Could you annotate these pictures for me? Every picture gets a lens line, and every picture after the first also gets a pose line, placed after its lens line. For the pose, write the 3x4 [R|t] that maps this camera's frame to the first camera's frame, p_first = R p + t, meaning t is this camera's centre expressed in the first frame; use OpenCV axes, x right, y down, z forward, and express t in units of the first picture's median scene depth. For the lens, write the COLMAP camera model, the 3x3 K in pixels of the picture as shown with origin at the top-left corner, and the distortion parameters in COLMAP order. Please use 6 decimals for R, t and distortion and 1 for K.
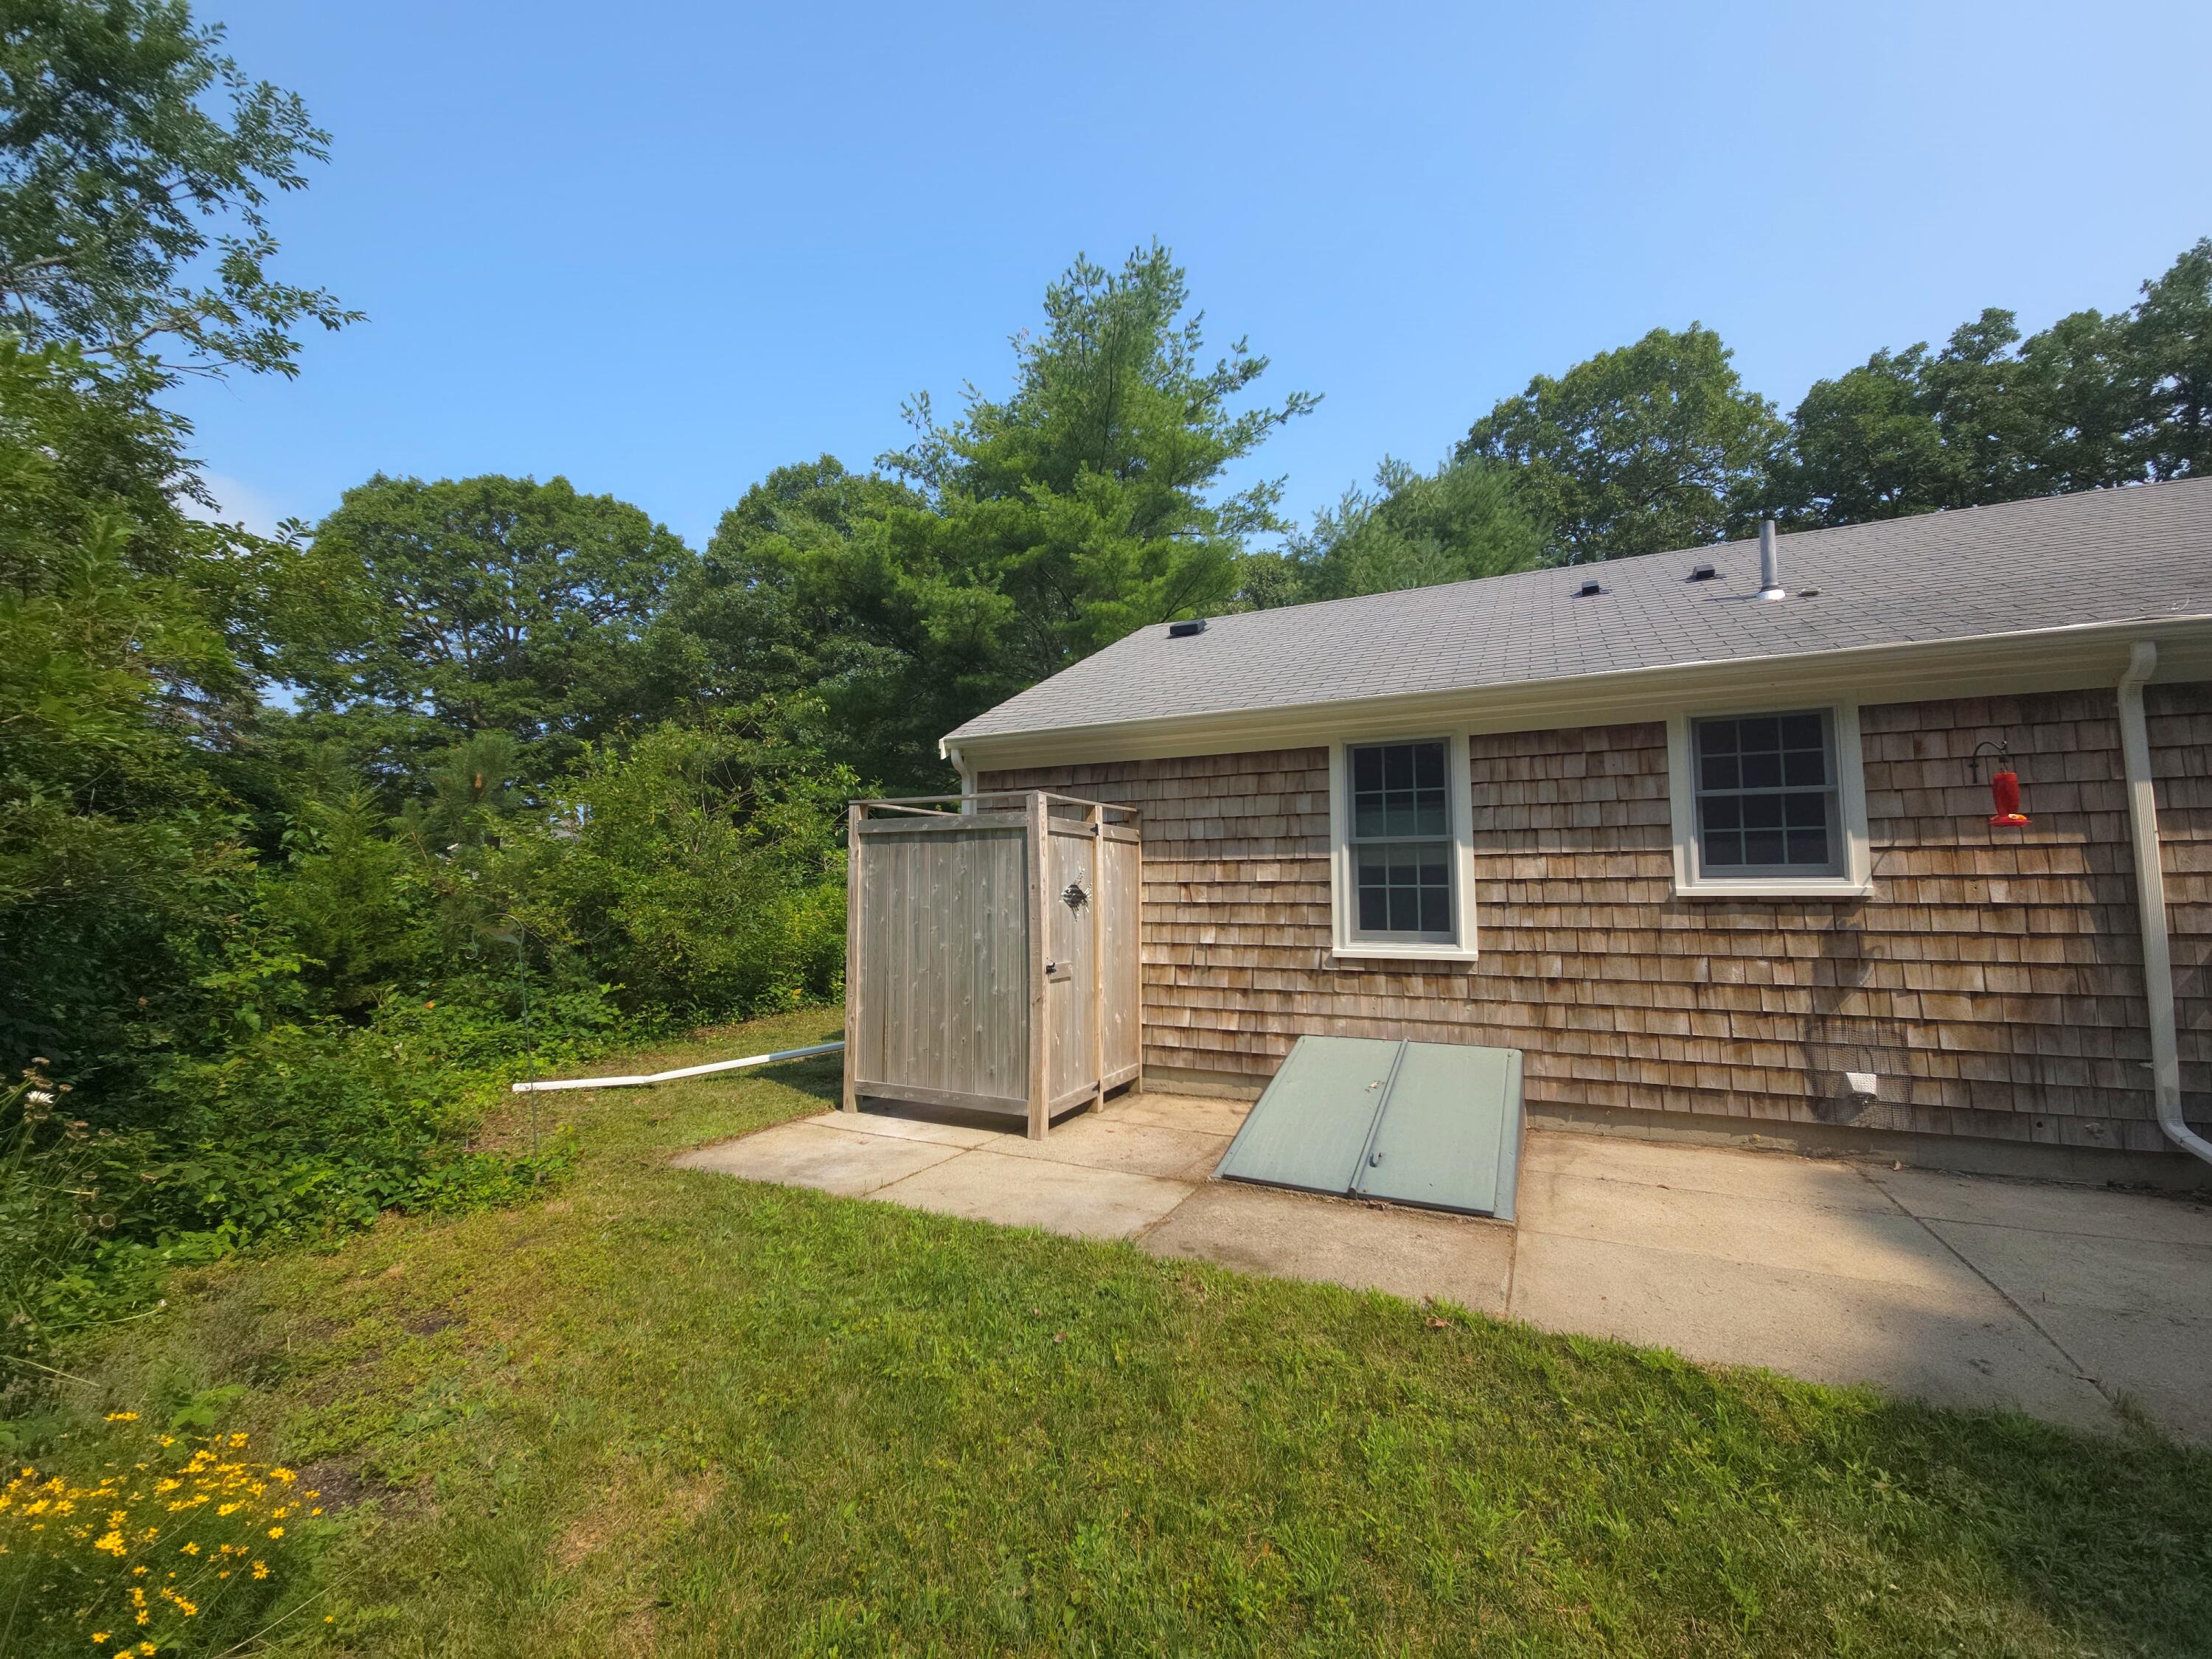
lens RADIAL K [[901.9, 0, 1111.2], [0, 901.9, 818.5], [0, 0, 1]] dist [0.007927, -0.010588]
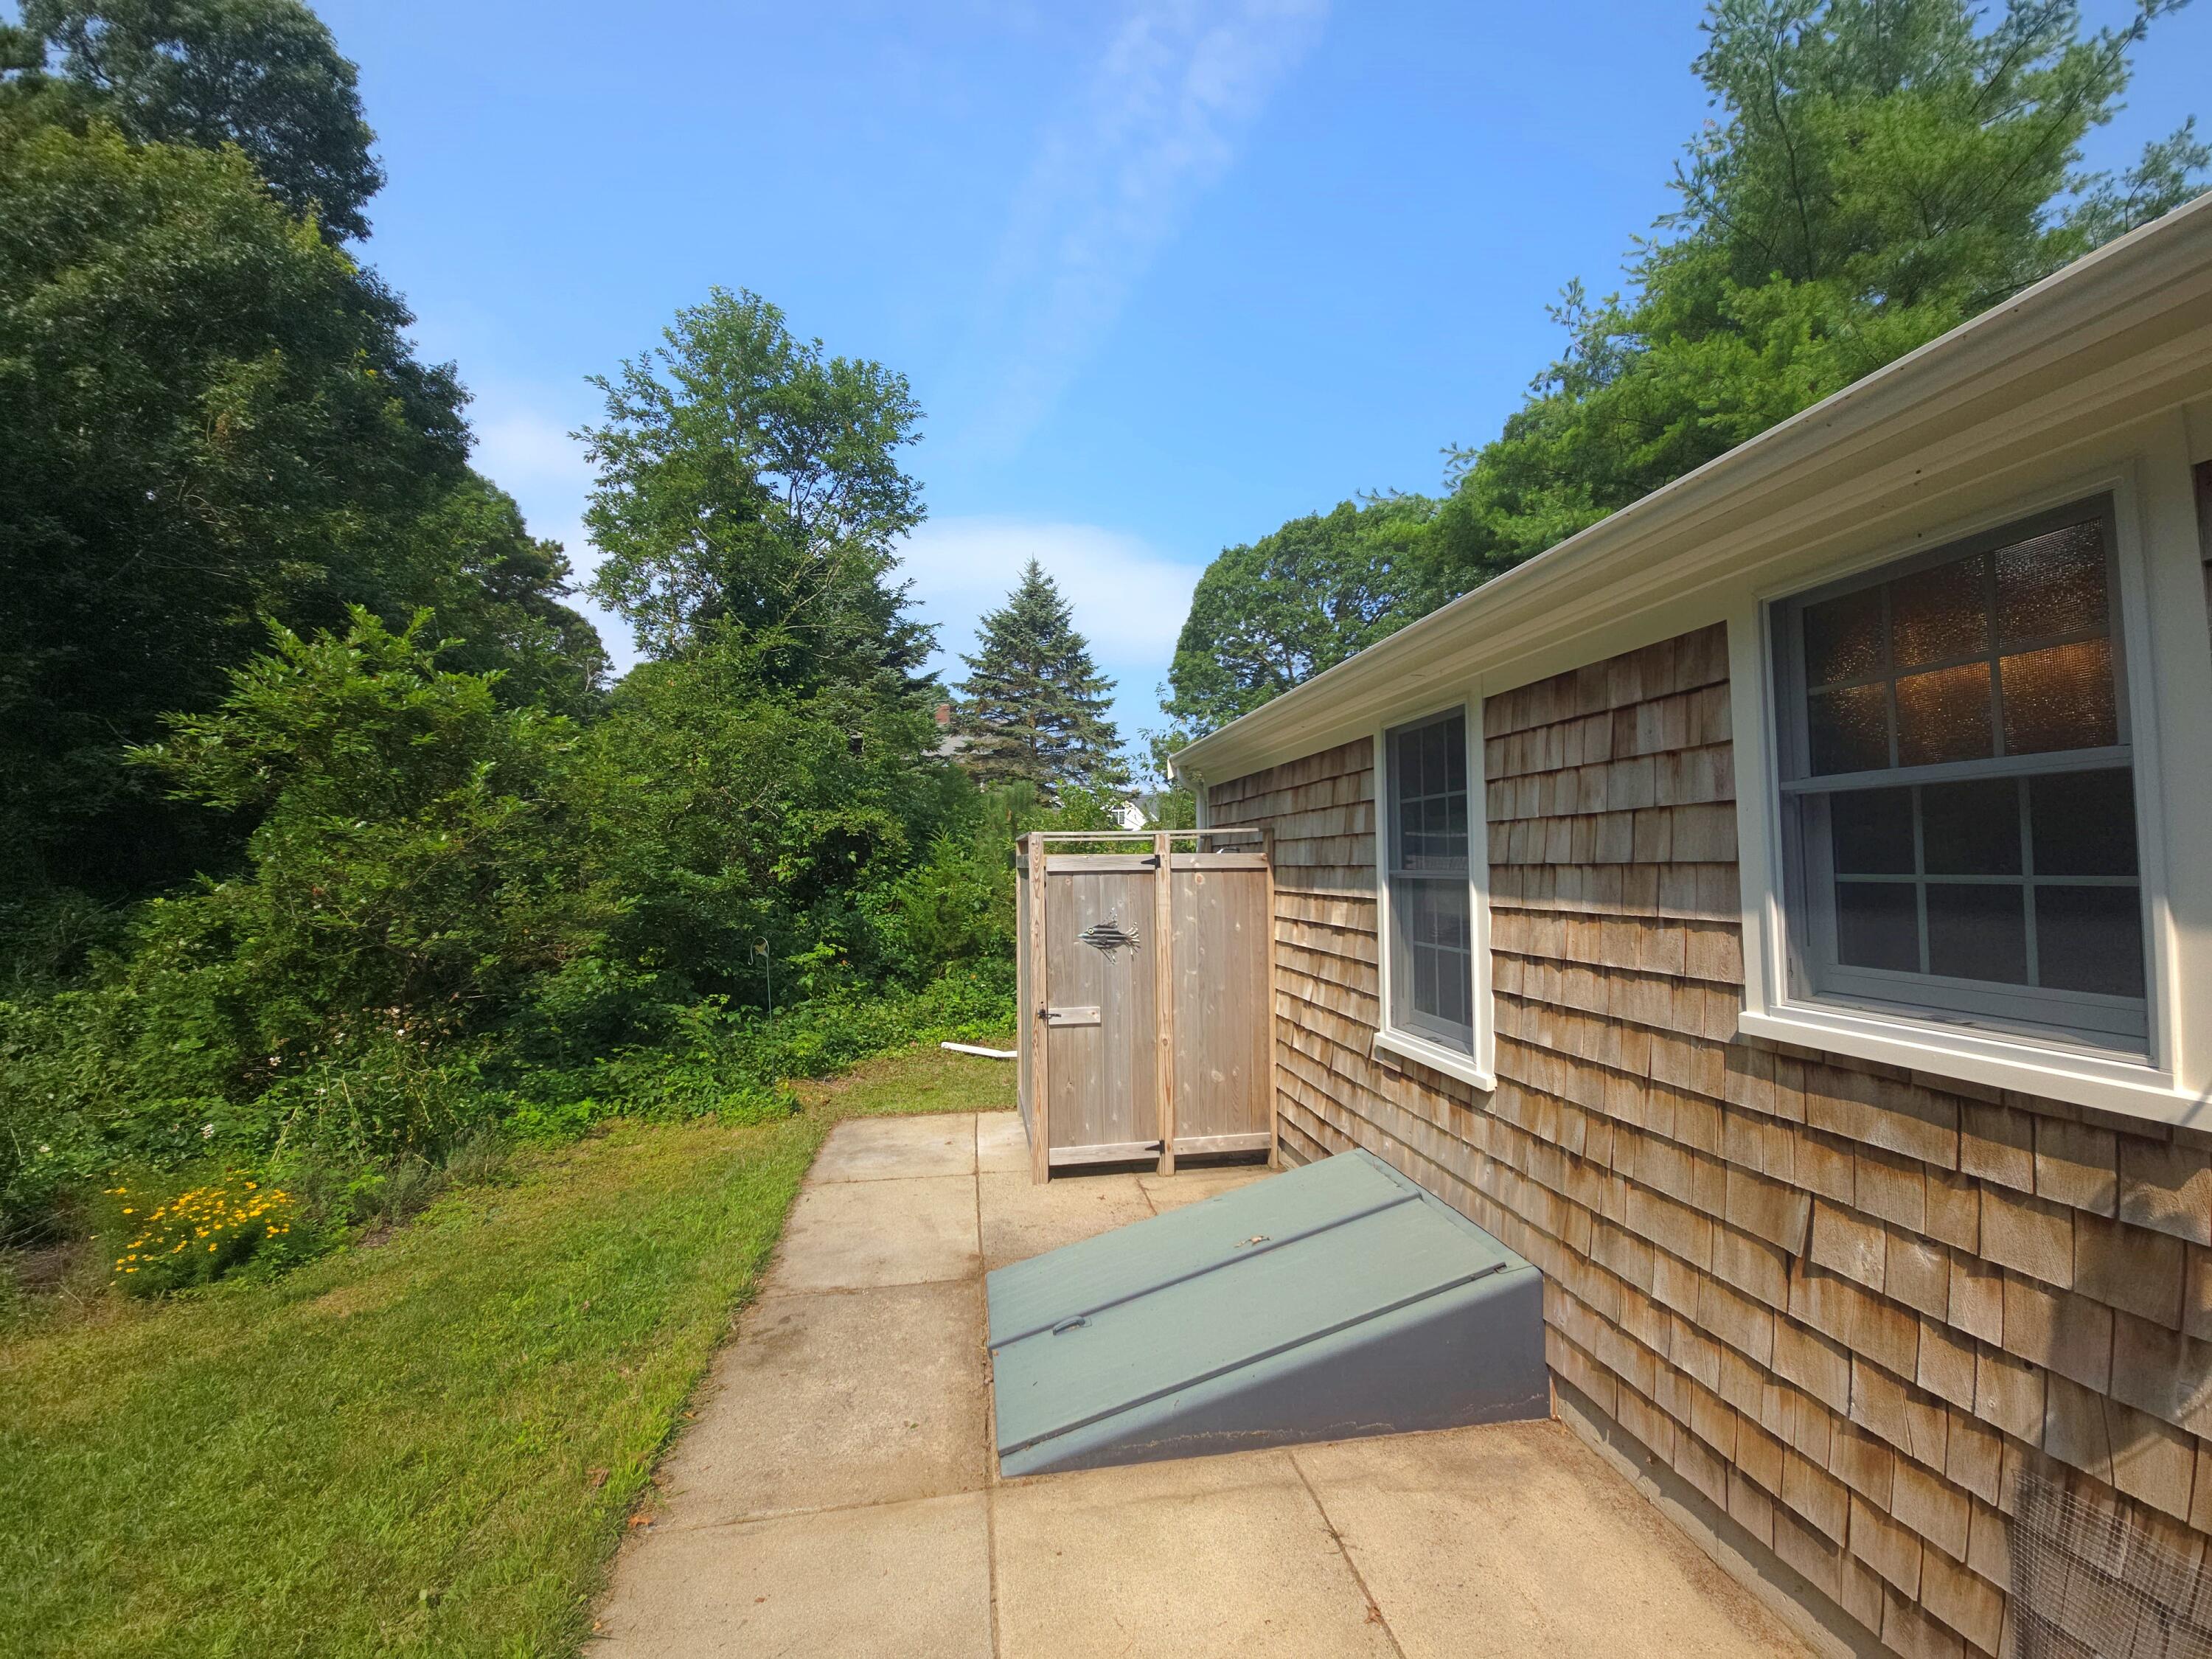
lens RADIAL K [[901.9, 0, 1111.2], [0, 901.9, 818.5], [0, 0, 1]] dist [0.007927, -0.010588]
pose [[0.575657, -0.049524, -0.816191, 0.775459], [0.084840, 0.996394, -0.000621, -0.037596], [0.813278, -0.068889, 0.577783, 0.501689]]
